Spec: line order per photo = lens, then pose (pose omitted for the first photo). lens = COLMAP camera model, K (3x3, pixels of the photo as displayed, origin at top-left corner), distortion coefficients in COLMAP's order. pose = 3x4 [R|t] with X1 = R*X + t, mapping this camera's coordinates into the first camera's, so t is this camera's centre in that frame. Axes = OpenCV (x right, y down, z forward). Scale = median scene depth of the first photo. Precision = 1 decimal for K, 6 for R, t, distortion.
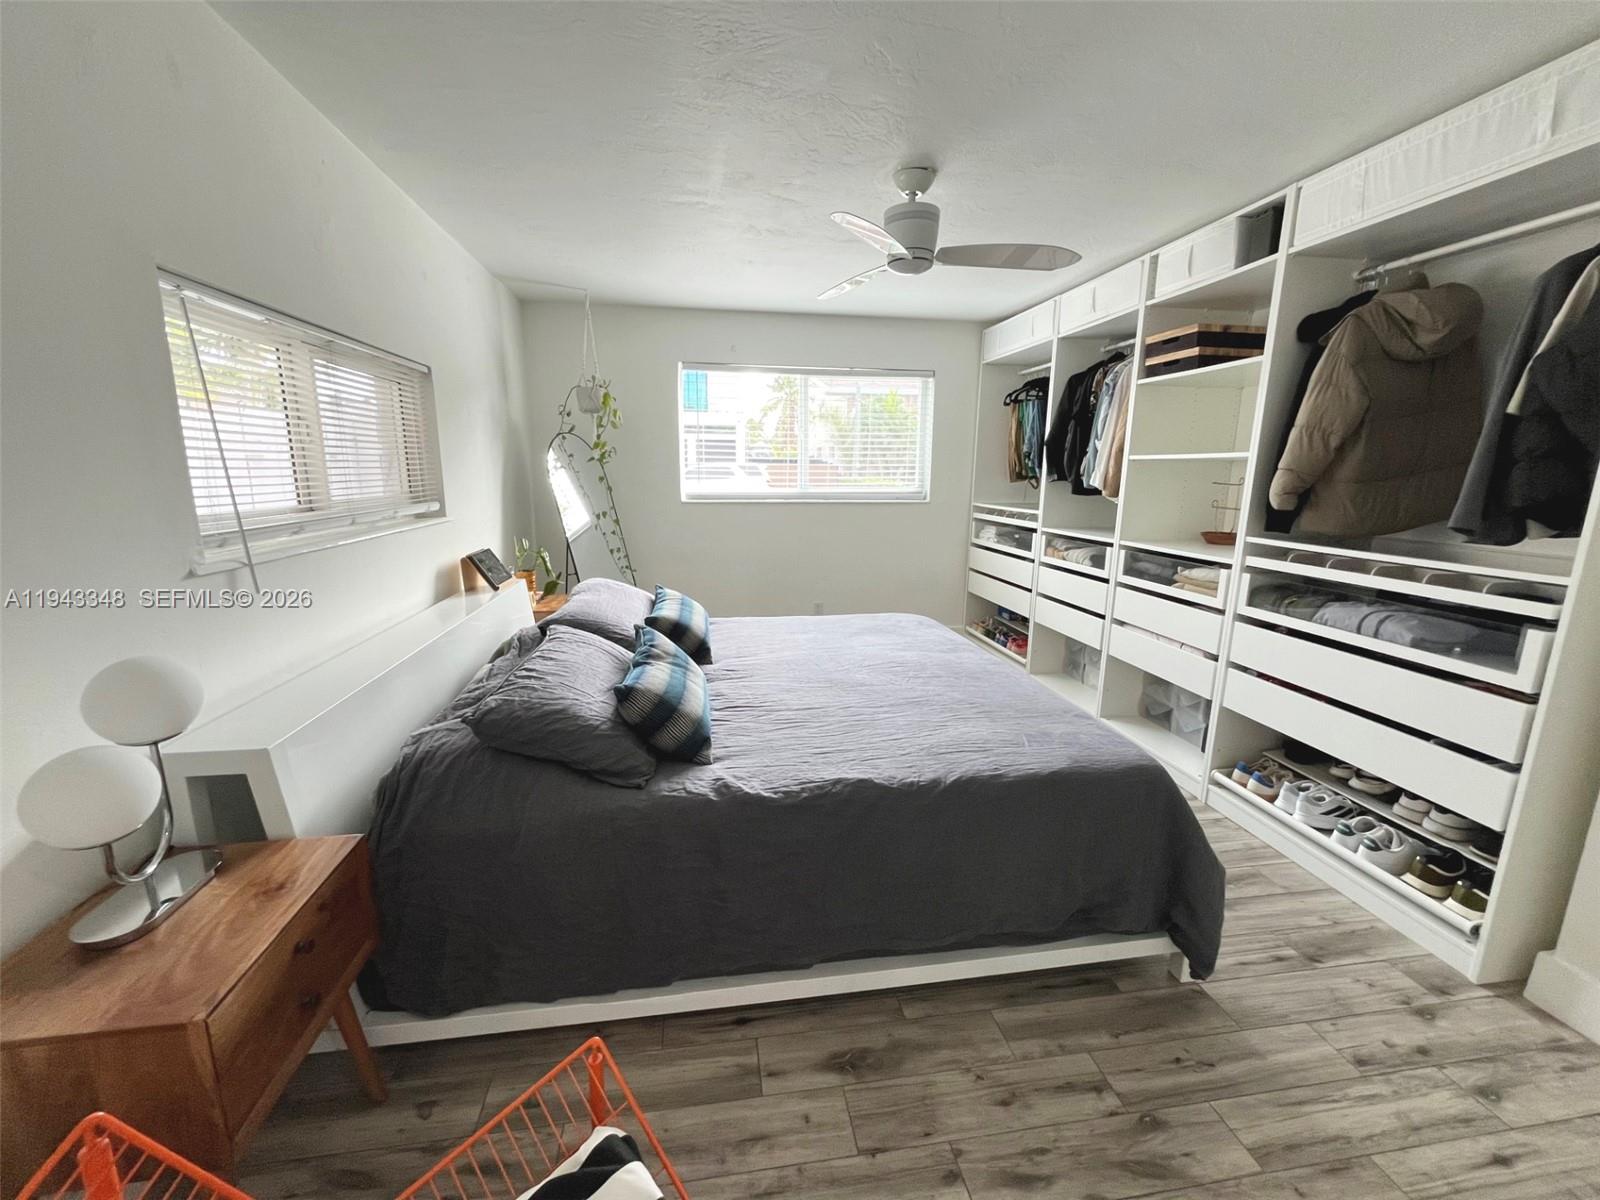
lens RADIAL K [[646.3, 0, 800.0], [0, 646.3, 600.0], [0, 0, 1]] dist [-0.001115, -0.000819]
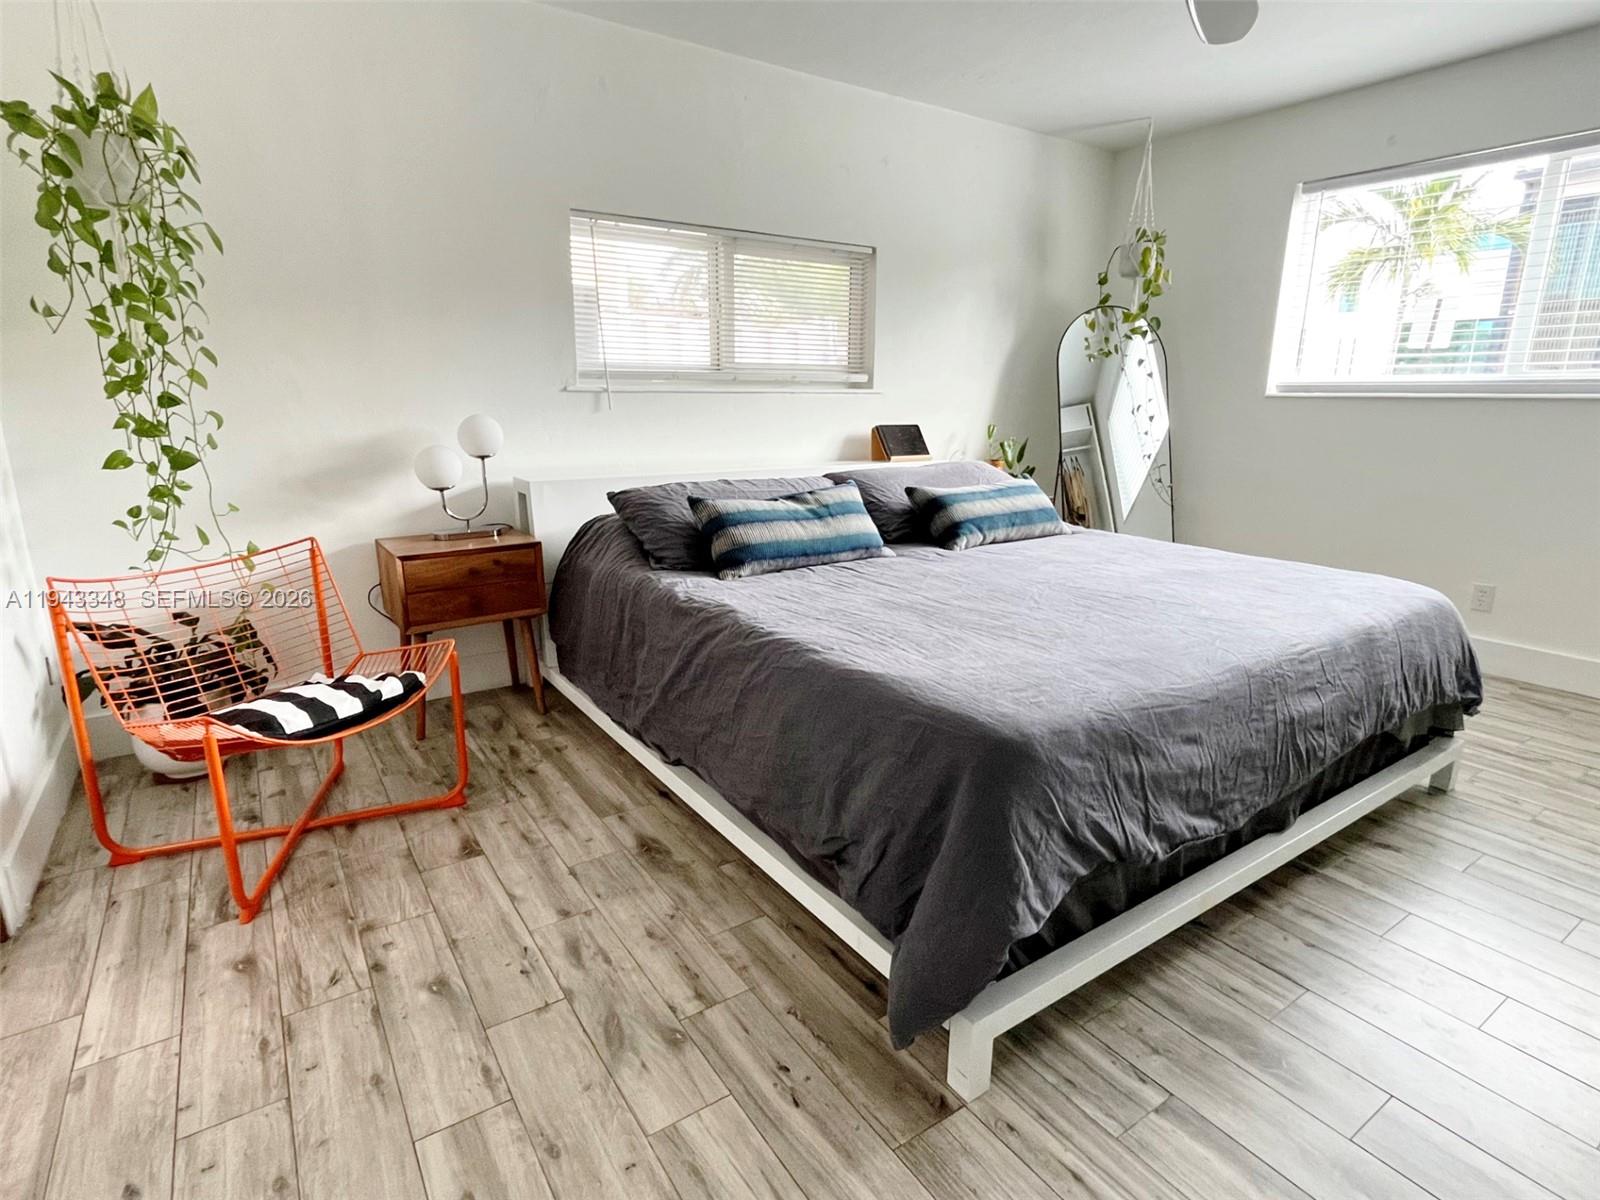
lens RADIAL K [[816.4, 0, 786.6], [0, 816.4, 612.0], [0, 0, 1]] dist [-0.017119, -0.000369]
pose [[0.419705, 0.224824, -0.879376, 1.243323], [-0.176787, 0.970532, 0.163753, 0.065270], [0.890277, 0.086734, 0.447083, 0.538175]]
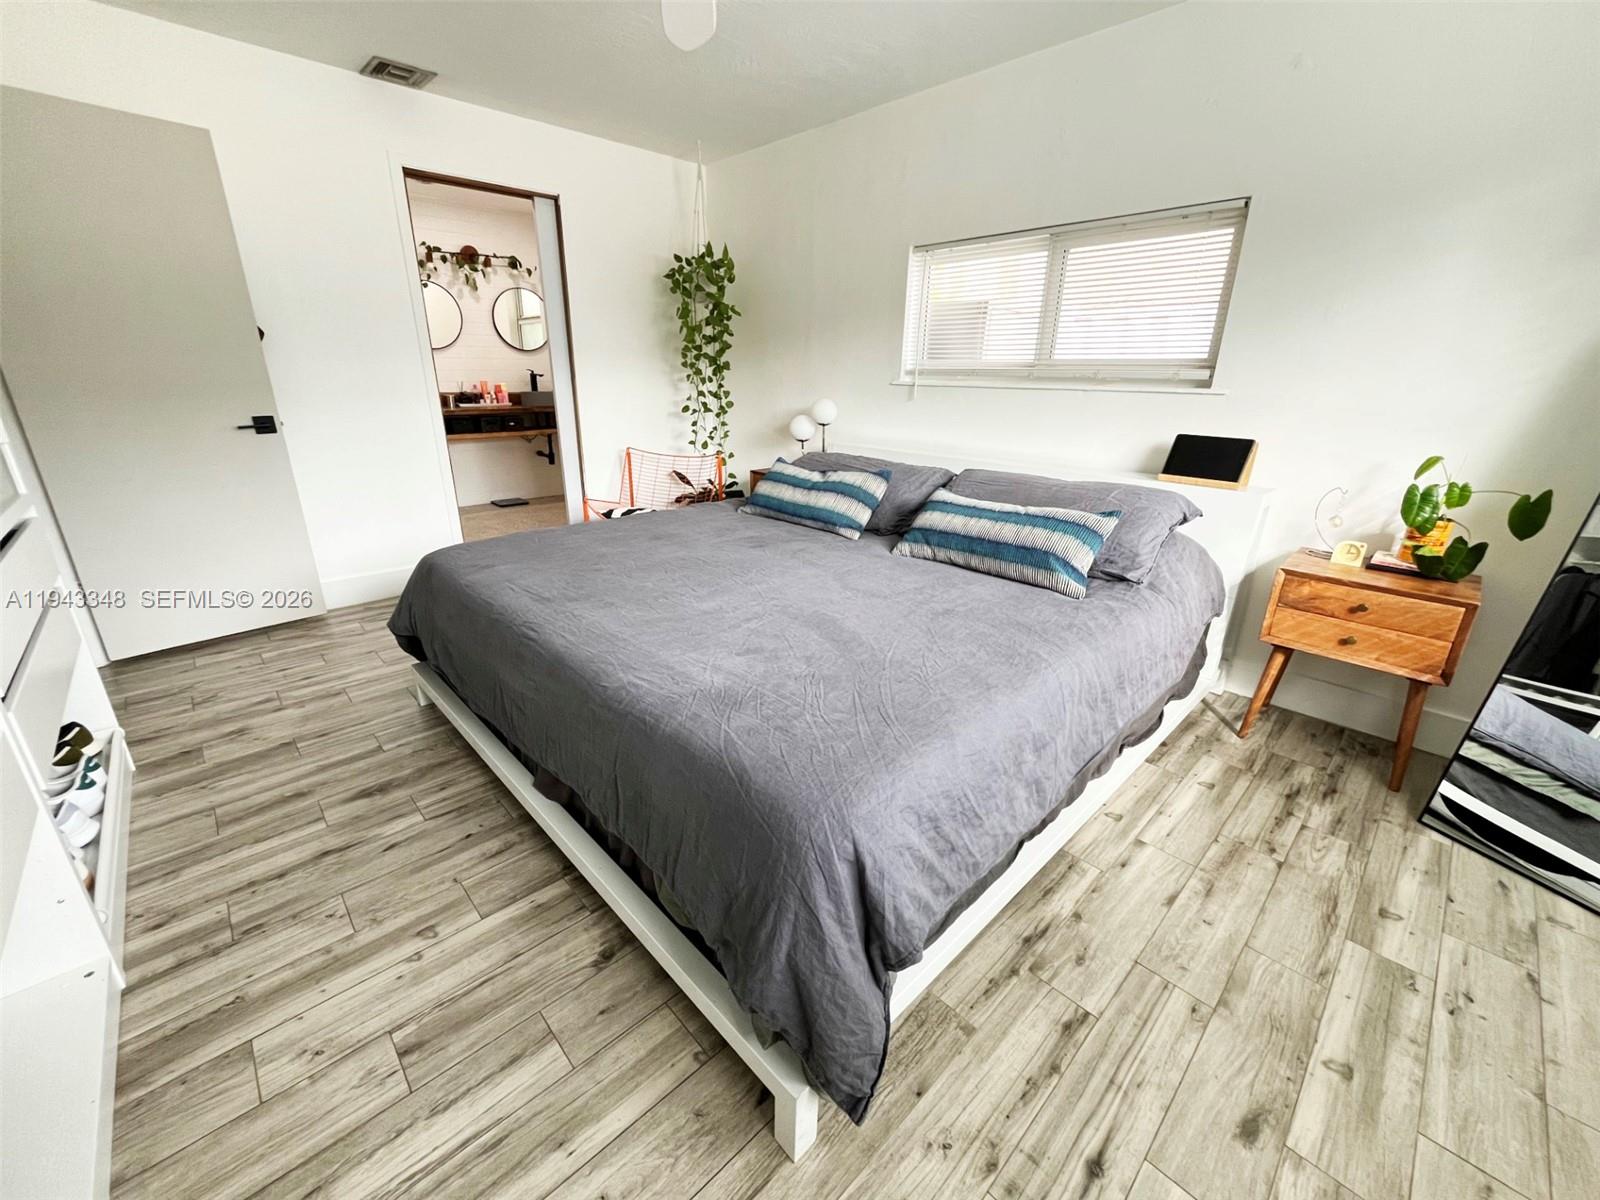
lens RADIAL K [[646.3, 0, 800.0], [0, 646.3, 600.0], [0, 0, 1]] dist [-0.001115, -0.000819]
pose [[-0.819120, 0.171453, -0.547400, 0.750272], [-0.133255, 0.871304, 0.472305, -0.396700], [0.557929, 0.459818, -0.690856, 2.596035]]
